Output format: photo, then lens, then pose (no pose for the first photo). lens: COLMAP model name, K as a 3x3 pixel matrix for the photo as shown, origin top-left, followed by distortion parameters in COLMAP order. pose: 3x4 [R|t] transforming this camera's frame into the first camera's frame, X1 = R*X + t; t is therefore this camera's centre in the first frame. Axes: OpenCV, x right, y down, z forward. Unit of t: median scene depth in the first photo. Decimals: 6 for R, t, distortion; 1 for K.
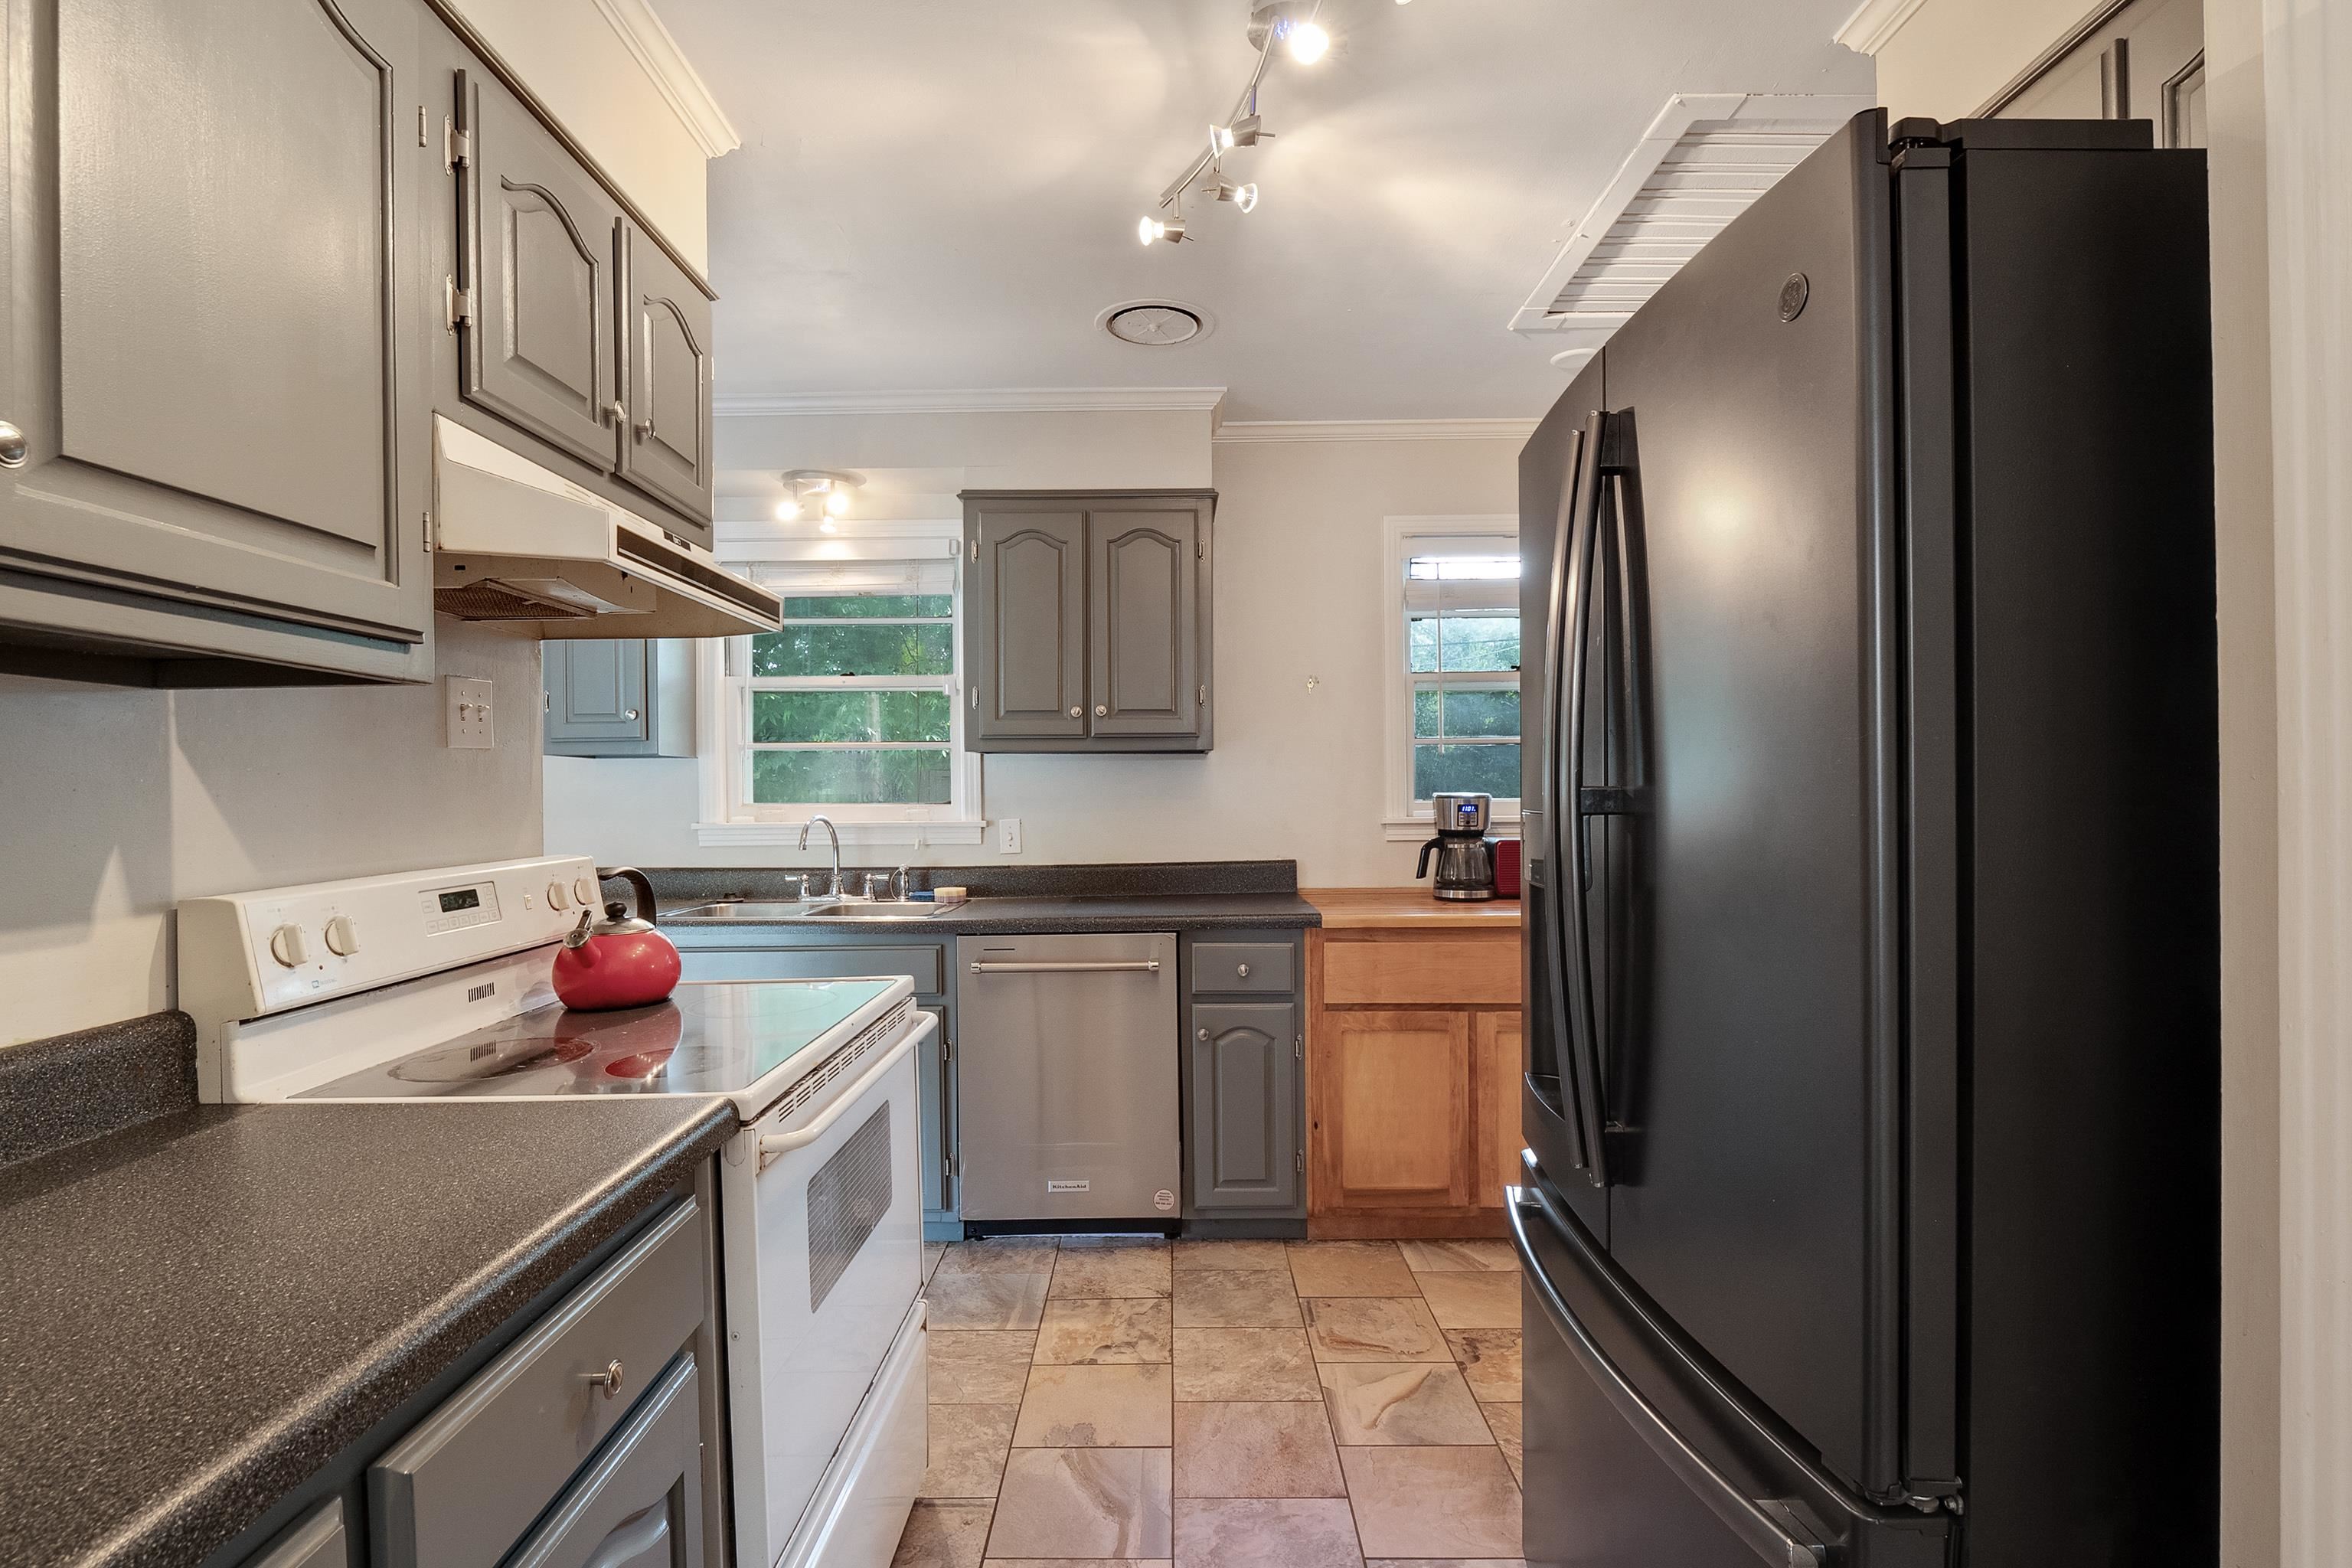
lens RADIAL K [[1078.9, 0, 1176.0], [0, 1078.9, 784.0], [0, 0, 1]] dist [-0.001860, -0.000295]
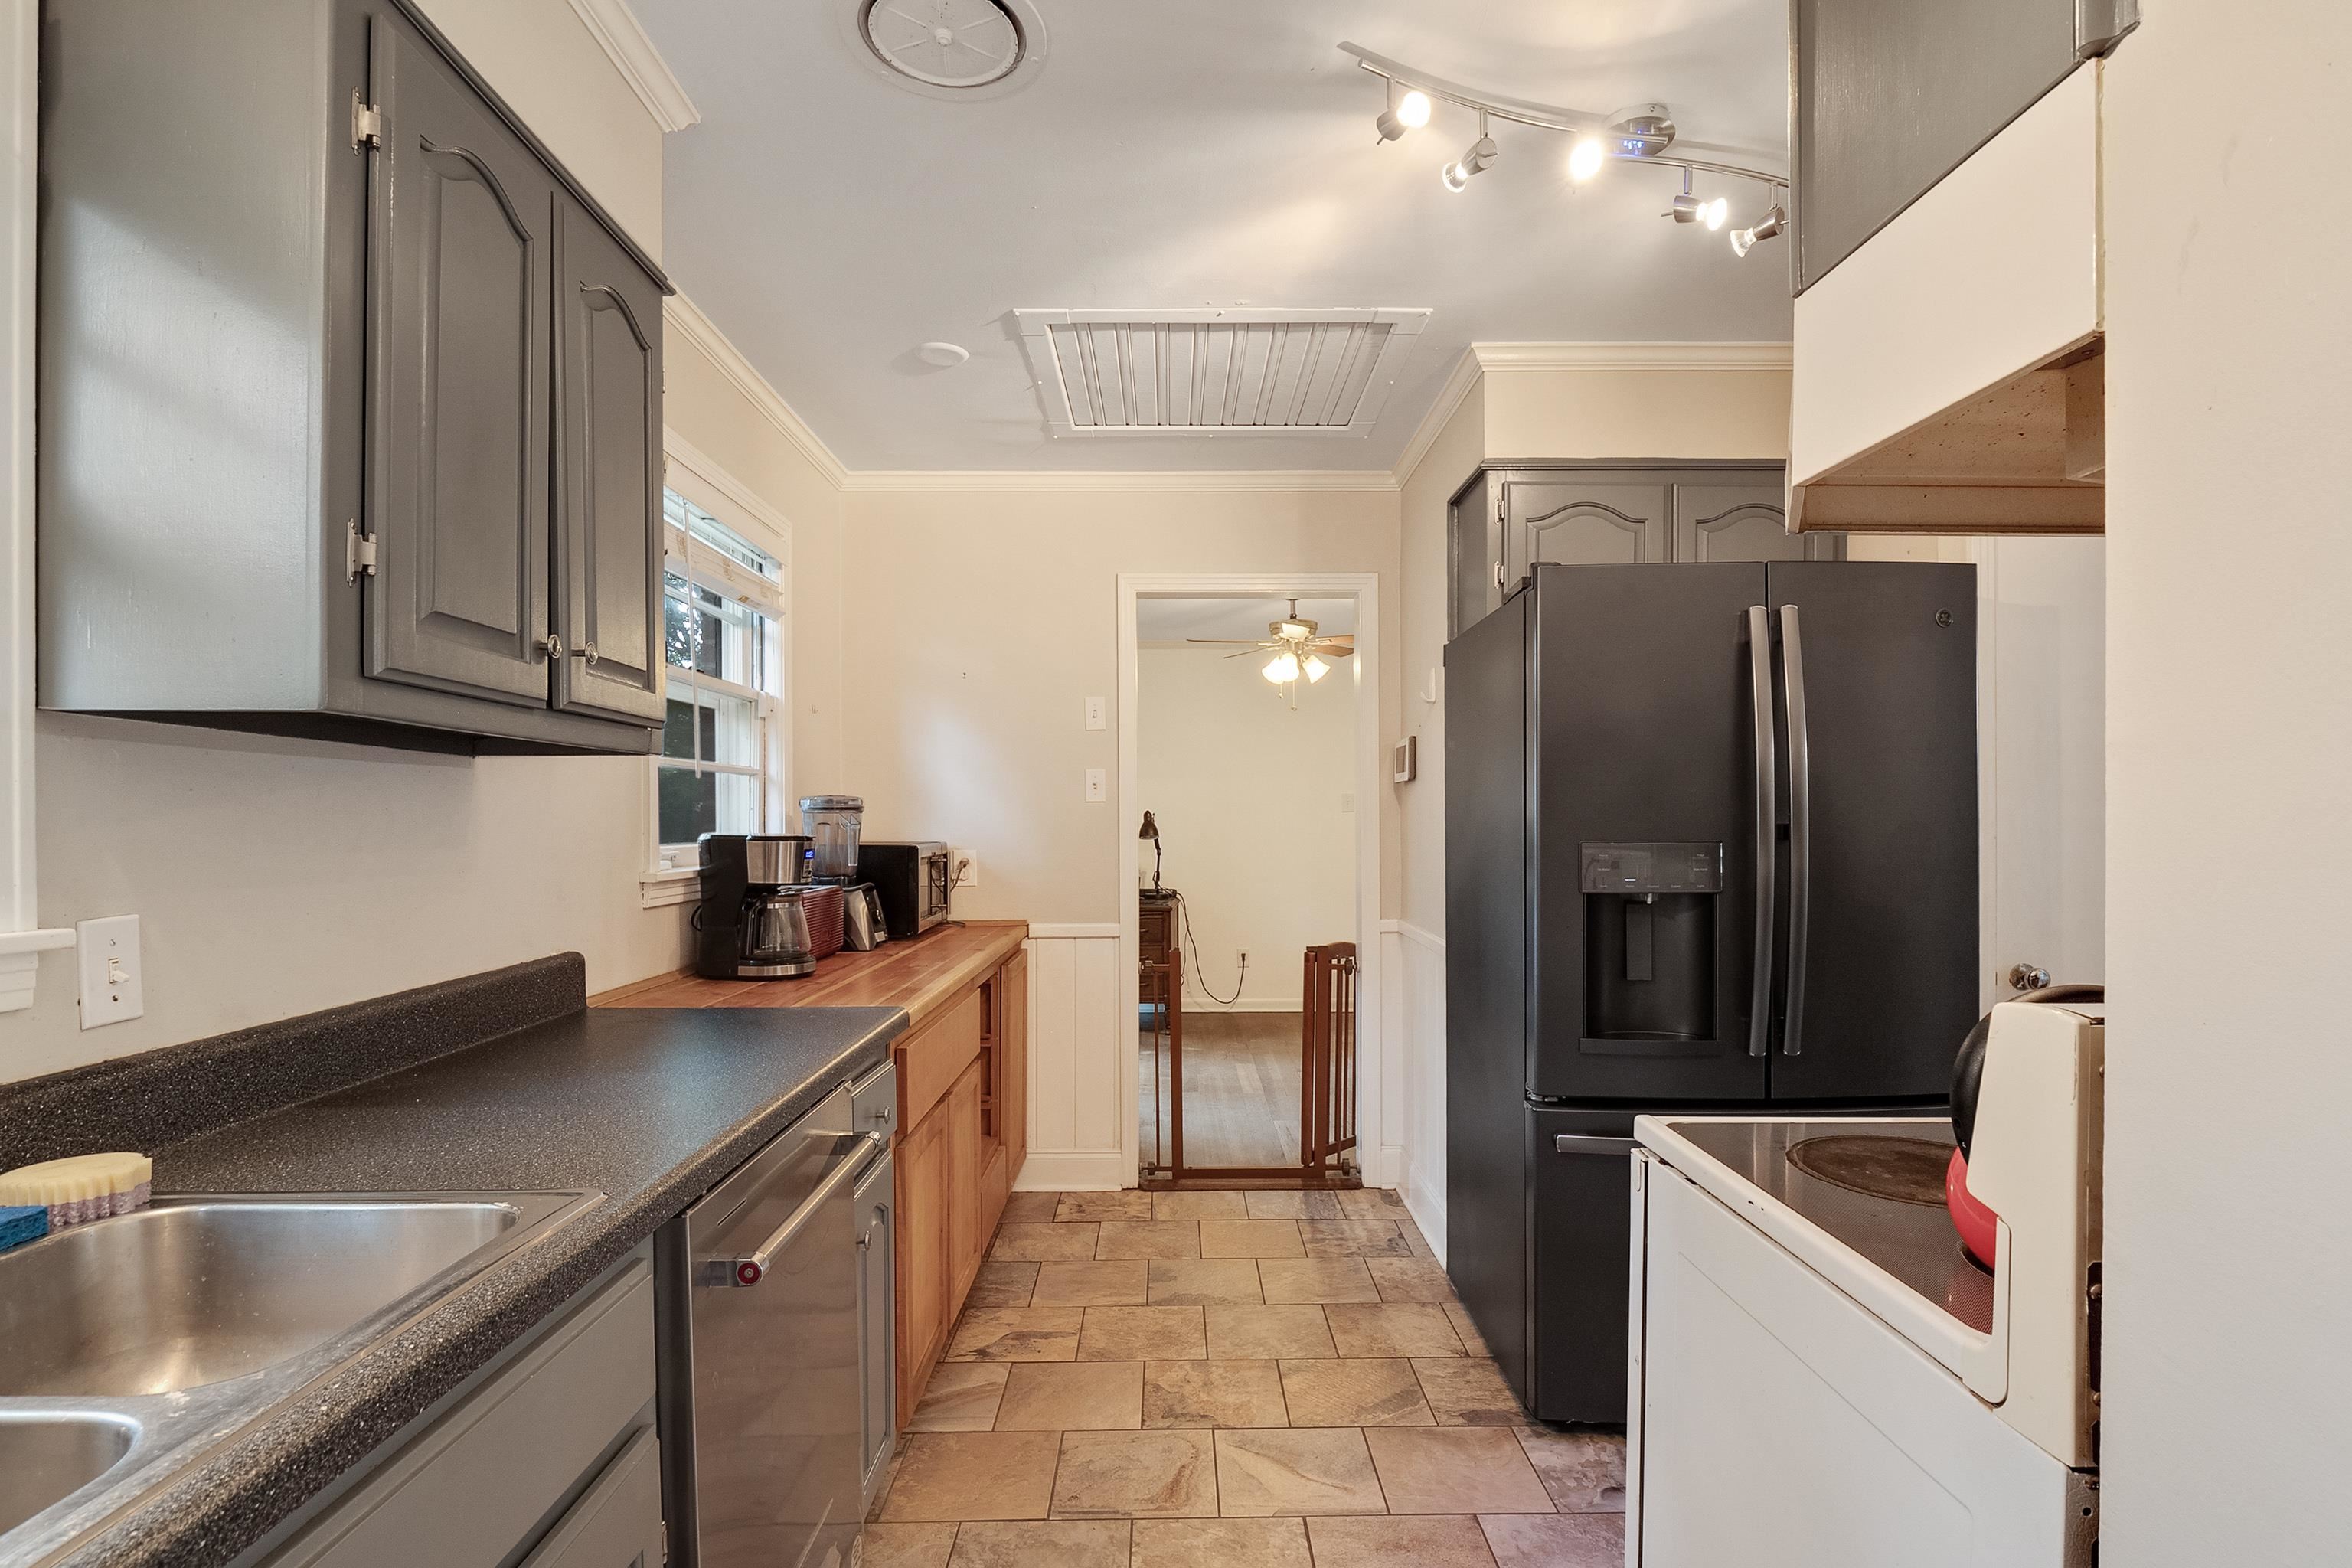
lens RADIAL K [[1126.9, 0, 1175.2], [0, 1126.9, 833.8], [0, 0, 1]] dist [-0.001042, -0.000258]
pose [[-0.003368, 0.002734, 0.999991, -0.707358], [-0.000455, 0.999996, -0.002735, 0.013801], [-0.999994, -0.000464, -0.003367, 0.994969]]
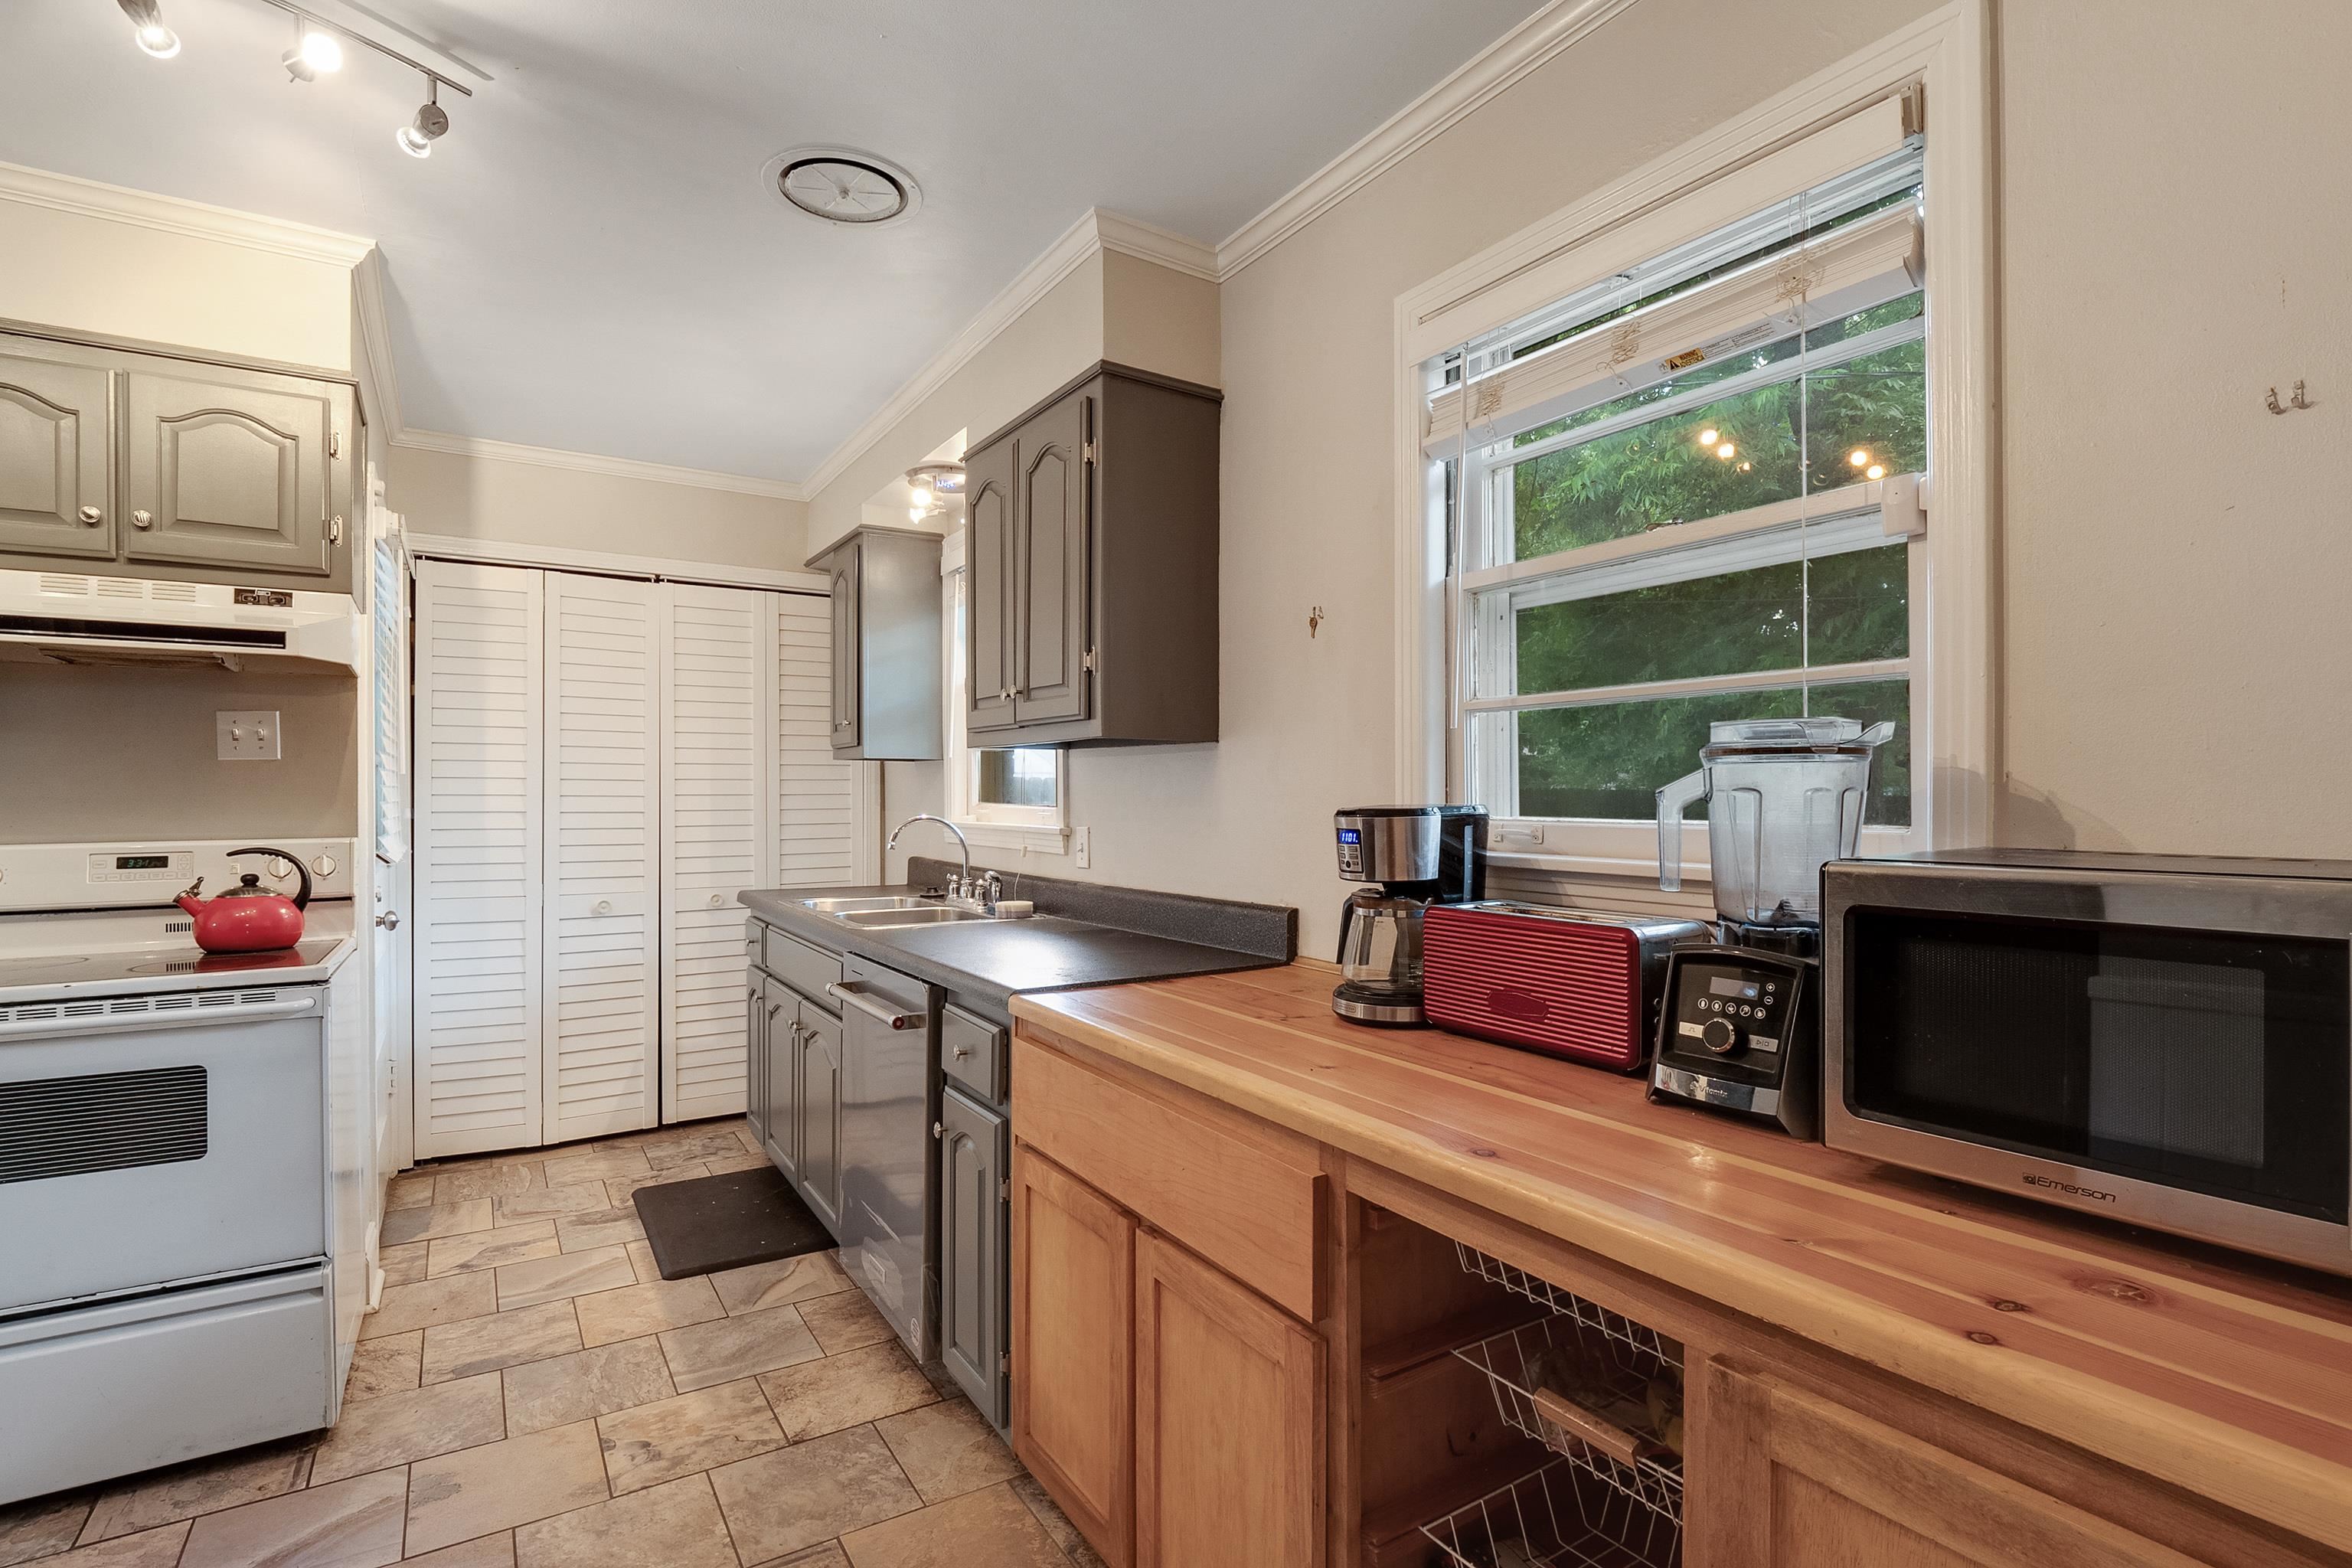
lens RADIAL K [[1111.7, 0, 1177.1], [0, 1111.7, 793.5], [0, 0, 1]] dist [-0.004618, -0.004041]
pose [[0.536073, 0.008732, -0.844126, 0.883064], [0.001665, 0.999934, 0.011401, -0.001897], [0.844170, -0.007517, 0.536023, 0.879731]]
